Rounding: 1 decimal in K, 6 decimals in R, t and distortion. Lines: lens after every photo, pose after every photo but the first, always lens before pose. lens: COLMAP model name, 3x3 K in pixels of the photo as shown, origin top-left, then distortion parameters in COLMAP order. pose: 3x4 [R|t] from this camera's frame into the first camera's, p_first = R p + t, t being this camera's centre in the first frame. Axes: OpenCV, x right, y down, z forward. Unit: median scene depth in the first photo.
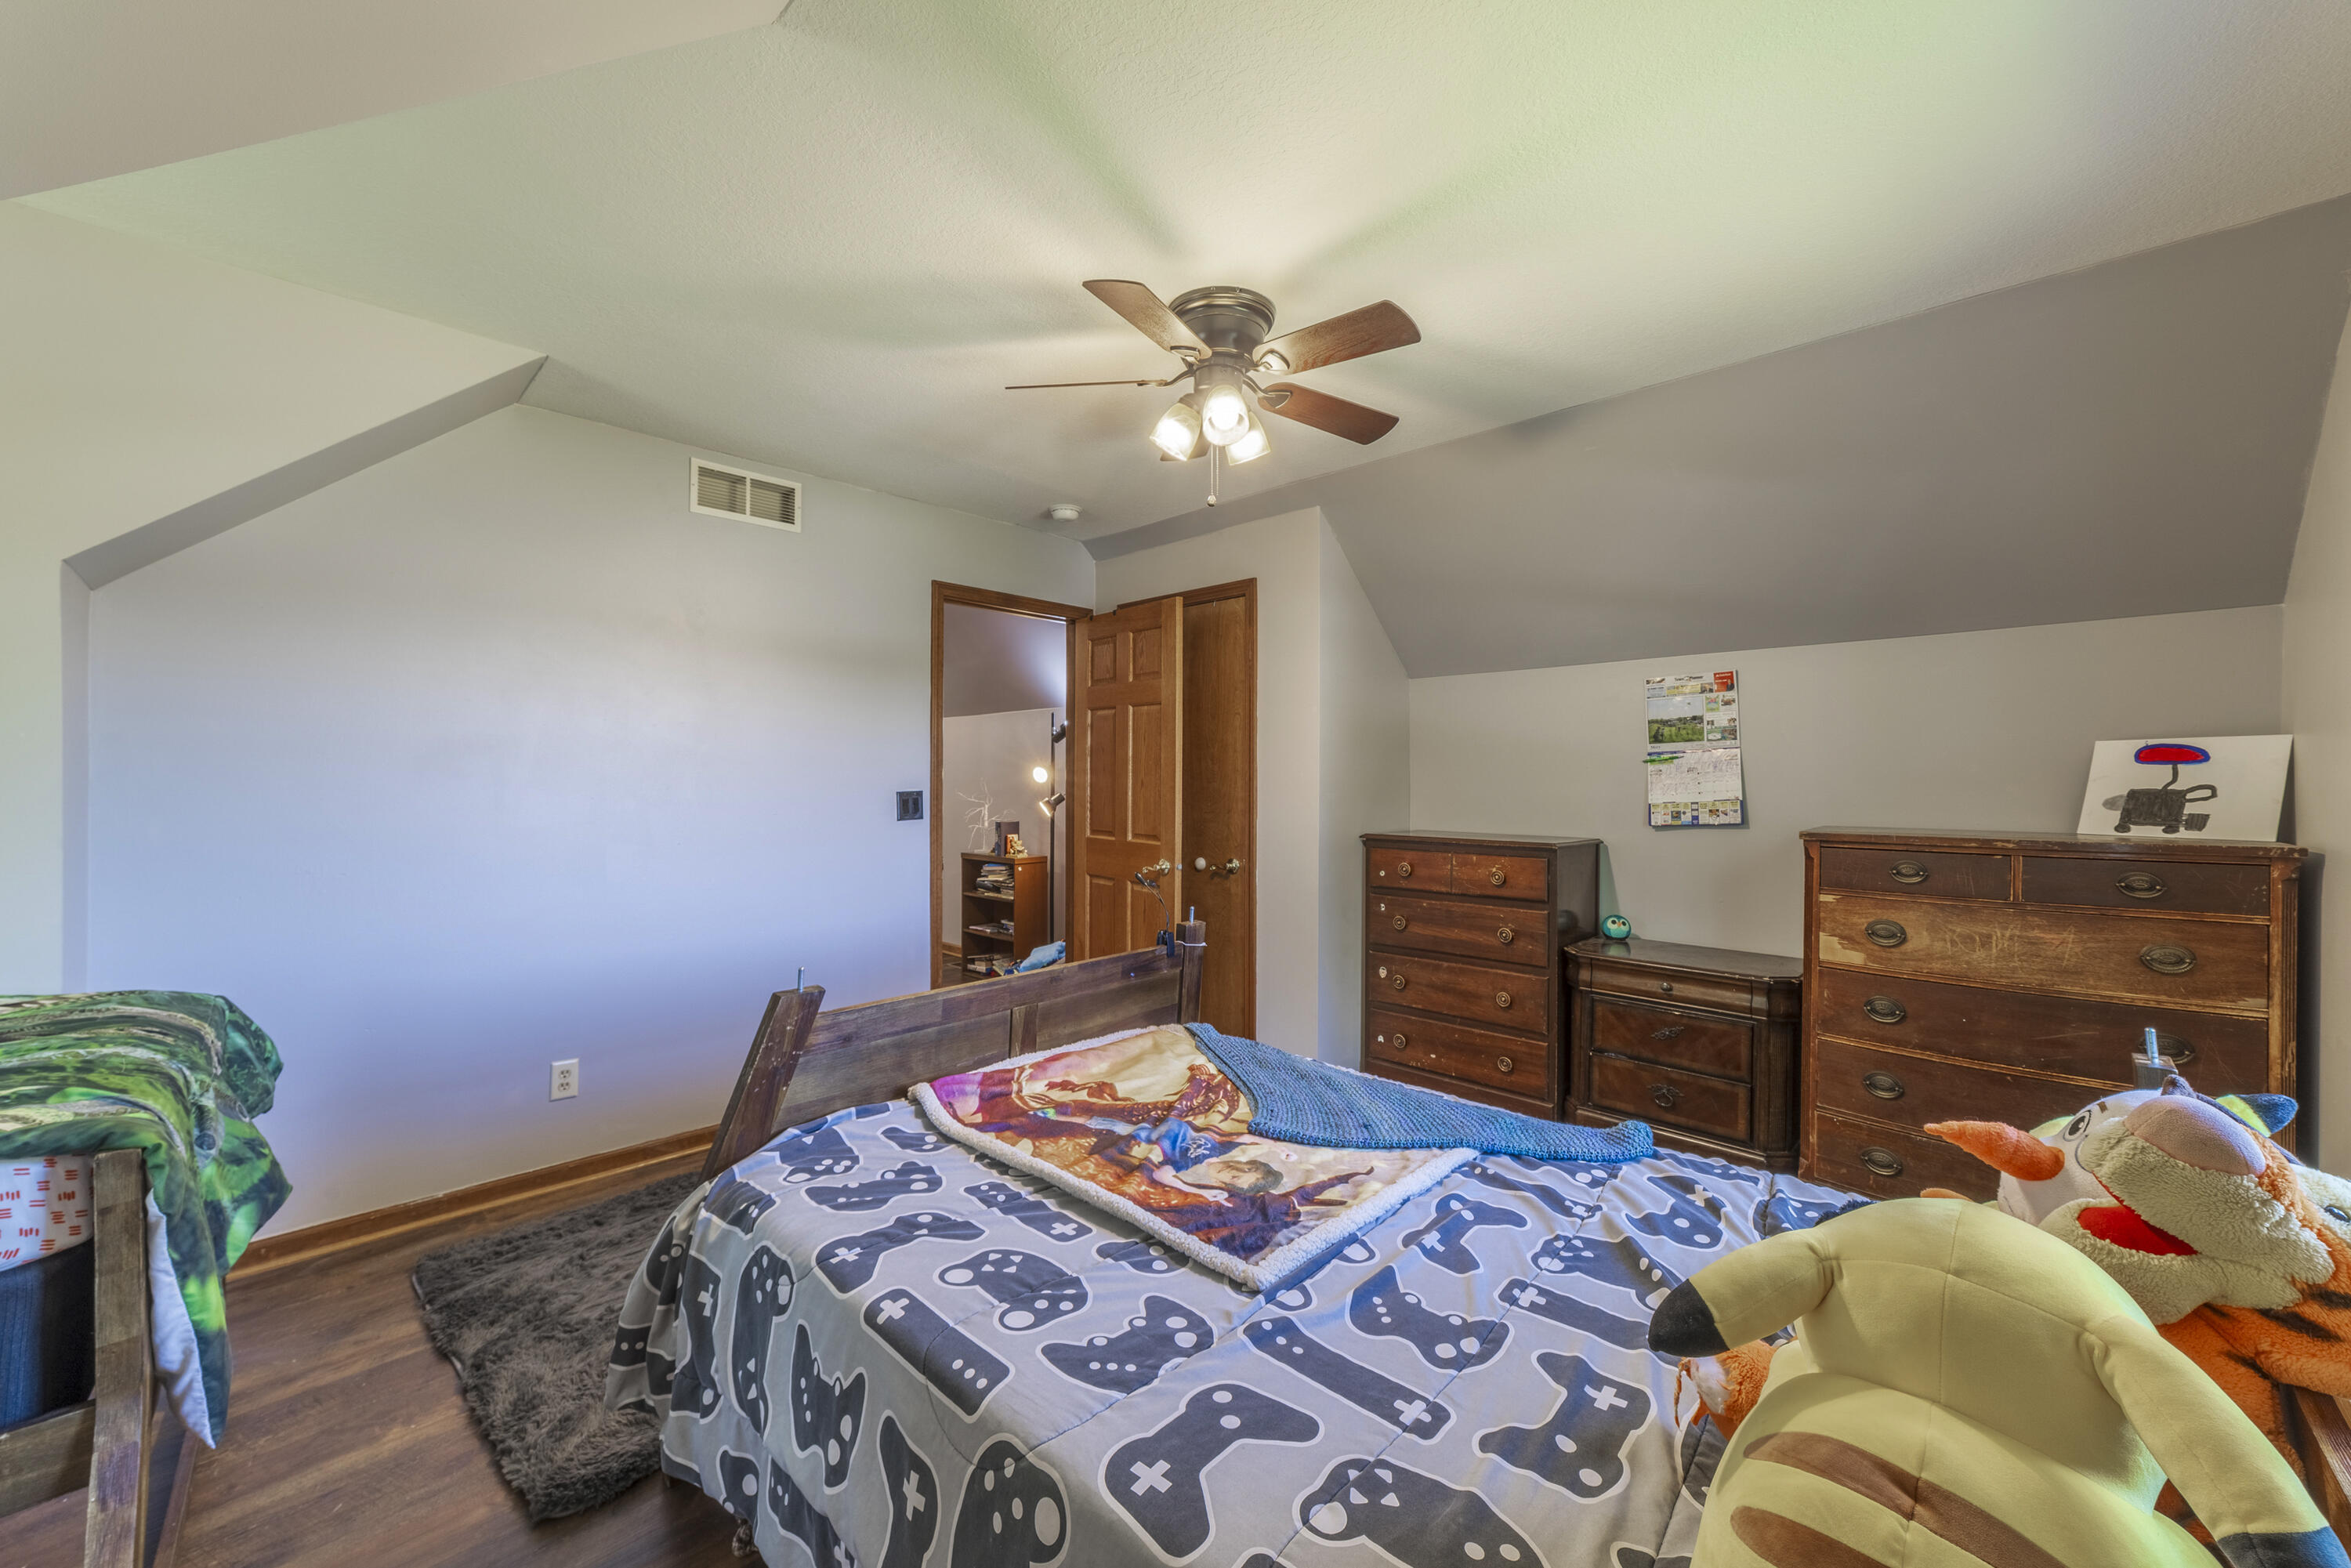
lens RADIAL K [[893.3, 0, 1164.9], [0, 893.3, 784.9], [0, 0, 1]] dist [-0.017964, 0.005013]
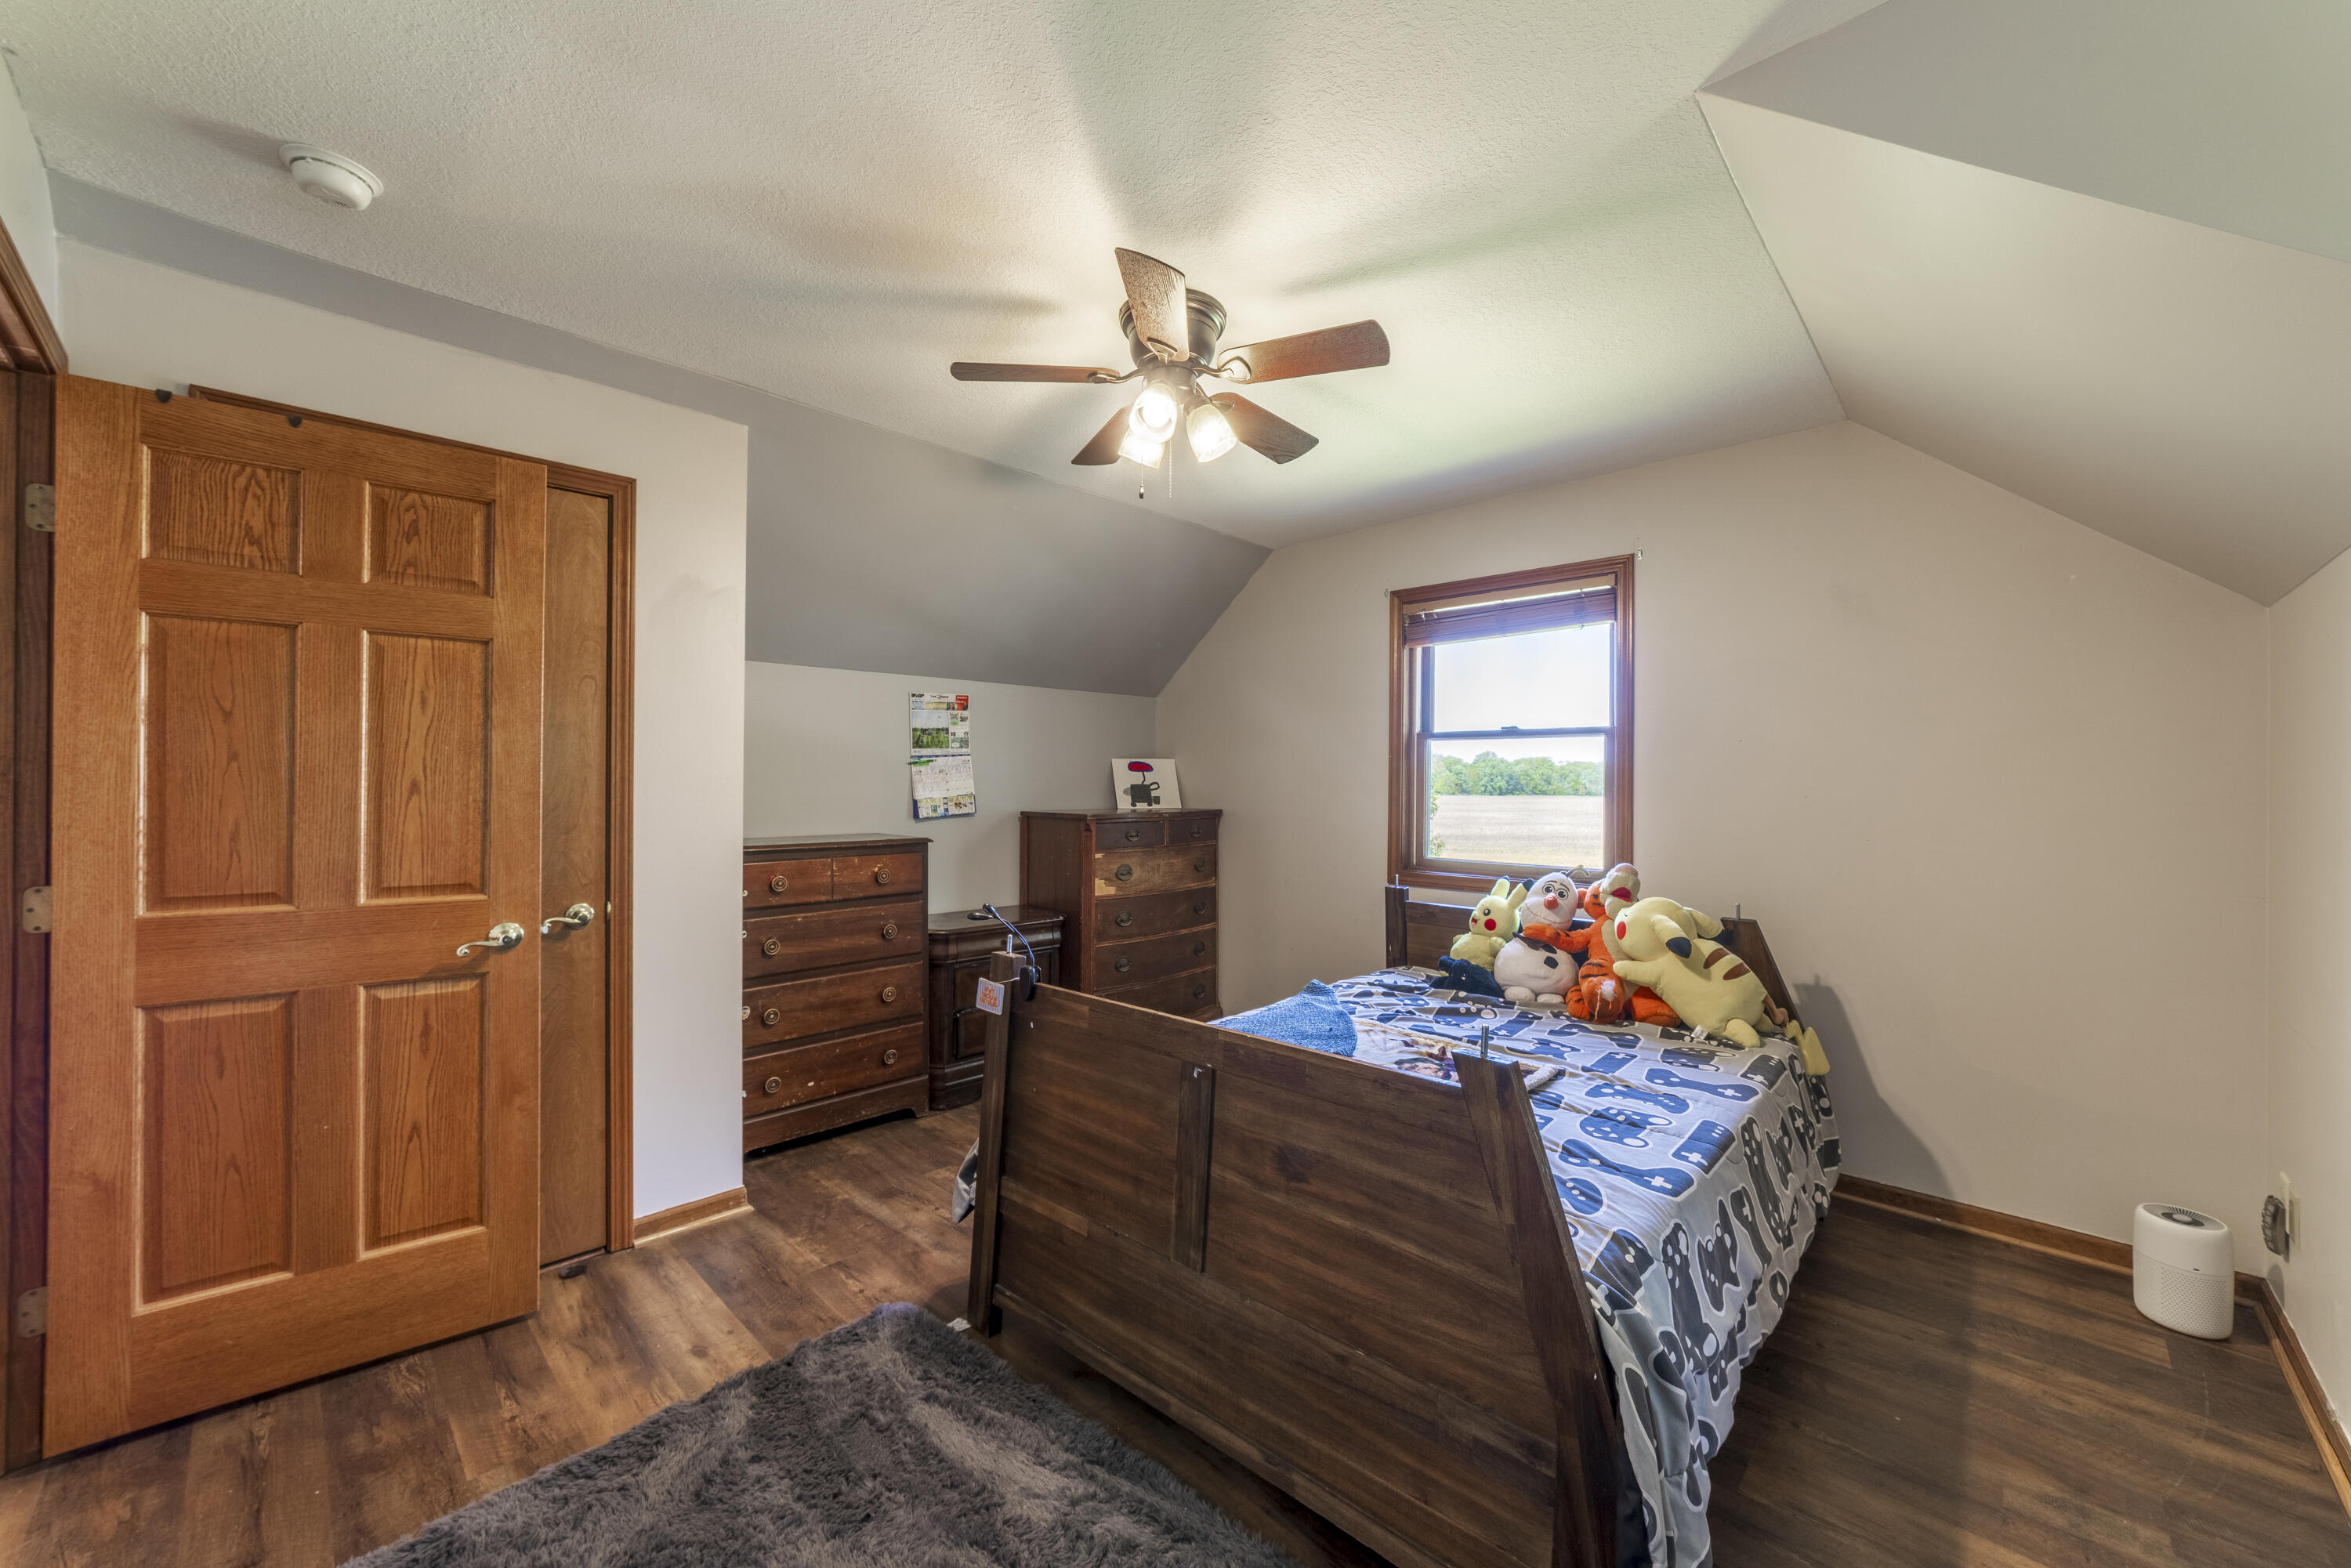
lens RADIAL K [[893.3, 0, 1161.7], [0, 893.3, 776.0], [0, 0, 1]] dist [-0.017964, 0.005013]
pose [[0.006278, 0.002018, 0.999978, -0.845074], [0.001280, 0.999997, -0.002026, -0.009753], [-0.999979, 0.001293, 0.006275, 0.898774]]
